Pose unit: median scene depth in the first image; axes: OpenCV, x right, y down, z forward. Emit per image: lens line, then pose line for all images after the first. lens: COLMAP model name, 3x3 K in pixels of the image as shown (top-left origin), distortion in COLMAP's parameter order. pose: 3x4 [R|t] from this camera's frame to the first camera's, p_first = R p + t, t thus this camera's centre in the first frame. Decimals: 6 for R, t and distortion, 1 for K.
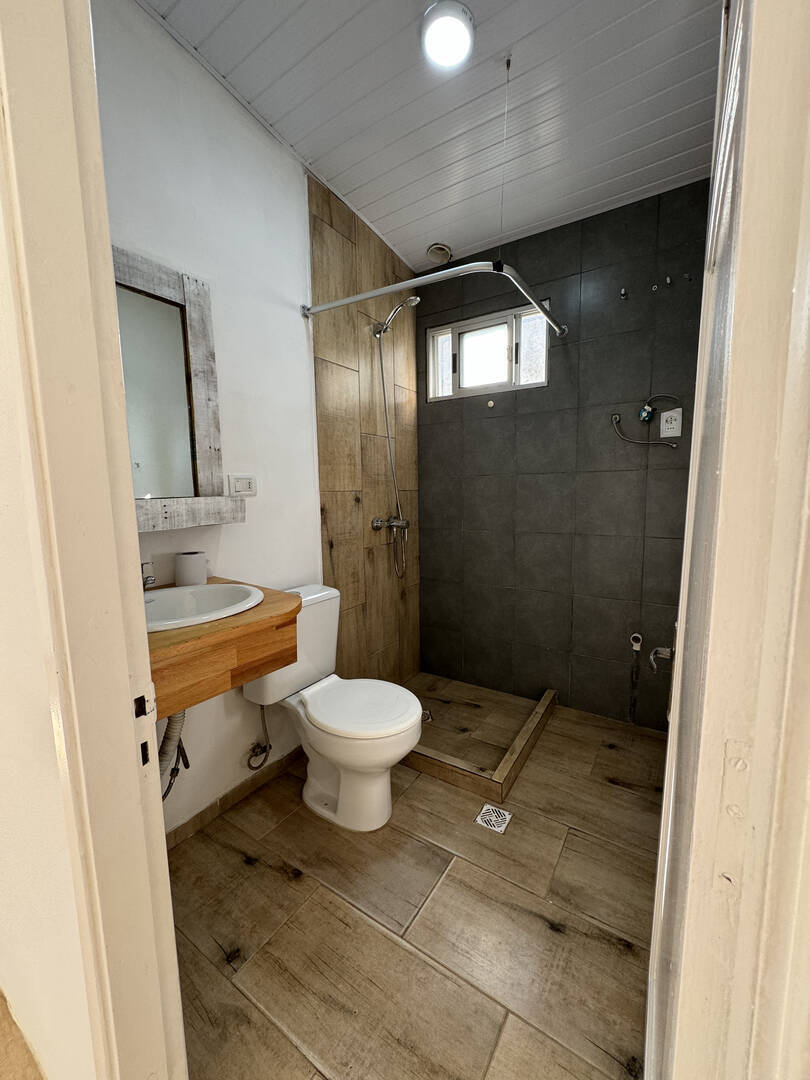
lens RADIAL K [[430.8, 0, 409.0], [0, 430.8, 538.3], [0, 0, 1]] dist [-0.002060, 0.000041]
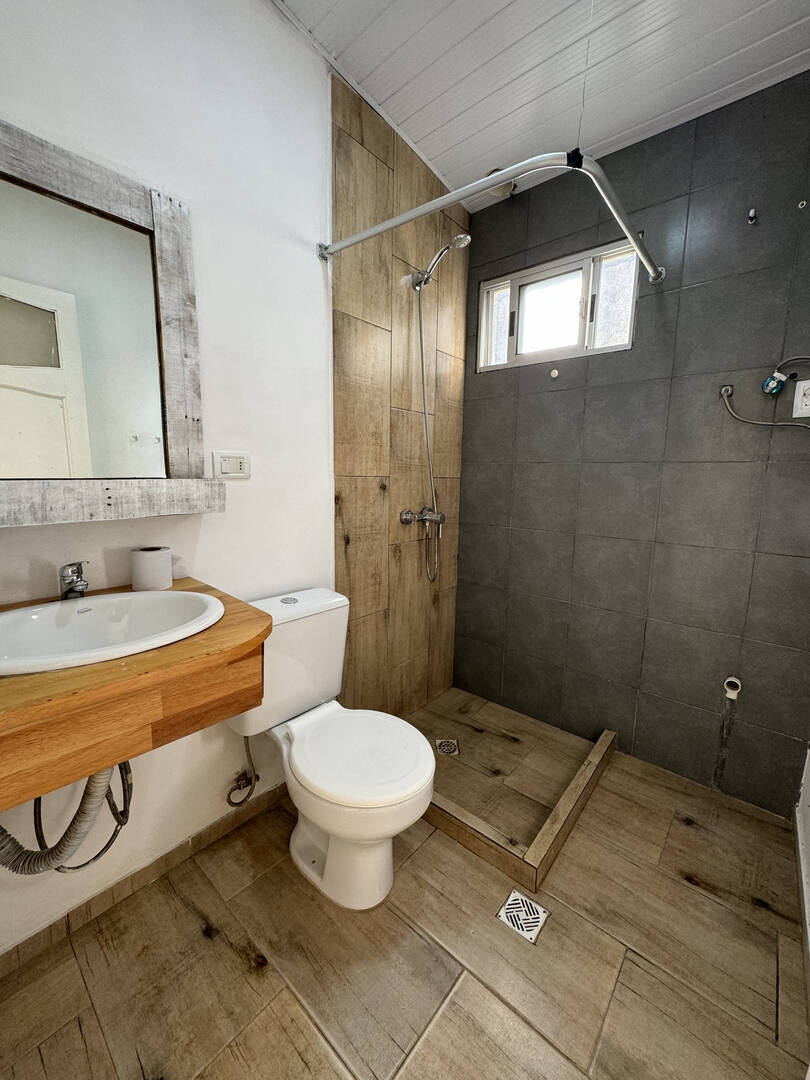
lens RADIAL K [[430.8, 0, 408.5], [0, 430.8, 538.5], [0, 0, 1]] dist [-0.002060, 0.000041]
pose [[0.990489, 0.053213, -0.126882, 0.052078], [-0.048633, 0.998058, 0.038928, -0.031291], [0.128707, -0.032387, 0.991154, 0.217480]]
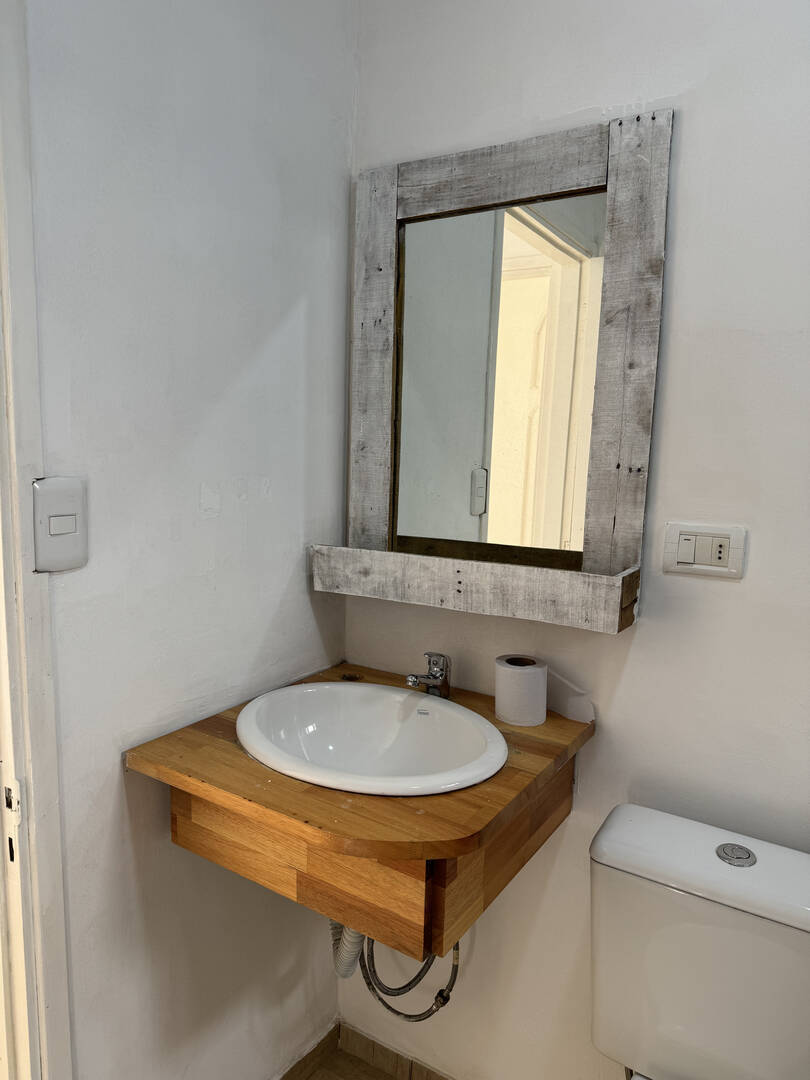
lens RADIAL K [[754.8, 0, 407.7], [0, 754.8, 545.7], [0, 0, 1]] dist [0.043159, -0.054519]
pose [[0.001578, 0.149691, -0.988732, 0.333716], [-0.144202, 0.978433, 0.147901, -0.184804], [0.989547, 0.142344, 0.023129, 0.653822]]
